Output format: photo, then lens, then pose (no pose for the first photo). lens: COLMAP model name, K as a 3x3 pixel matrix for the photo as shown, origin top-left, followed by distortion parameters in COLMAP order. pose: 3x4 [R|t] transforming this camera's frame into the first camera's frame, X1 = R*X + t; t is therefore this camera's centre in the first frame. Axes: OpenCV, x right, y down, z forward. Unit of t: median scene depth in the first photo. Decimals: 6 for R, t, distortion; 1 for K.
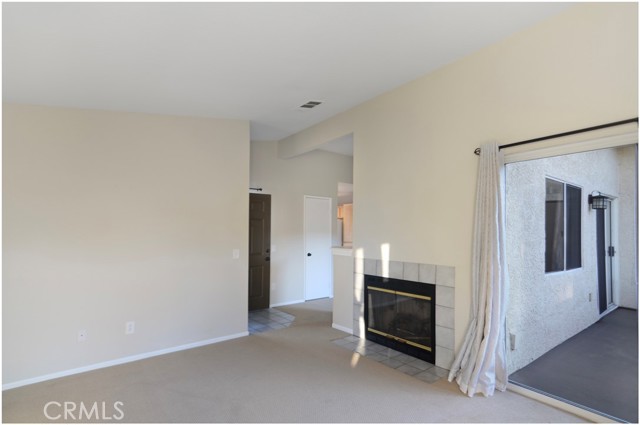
lens RADIAL K [[324.5, 0, 334.5], [0, 324.5, 231.6], [0, 0, 1]] dist [0.015240, 0.000466]
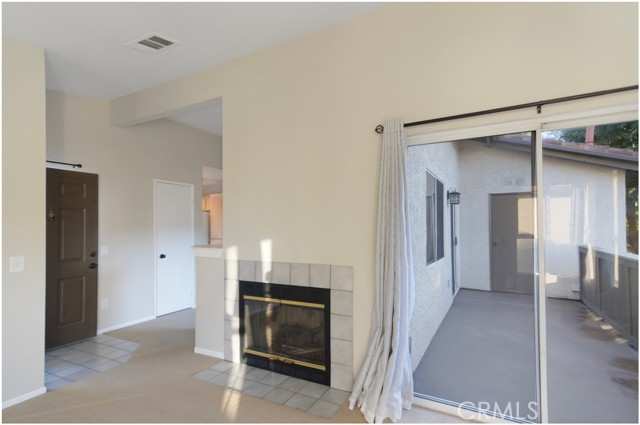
lens RADIAL K [[324.5, 0, 338.6], [0, 324.5, 224.3], [0, 0, 1]] dist [0.015240, 0.000466]
pose [[0.920503, -0.006942, 0.390674, 0.008322], [0.008776, 0.999957, -0.002909, 0.001697], [-0.390638, 0.006107, 0.920524, 0.196673]]
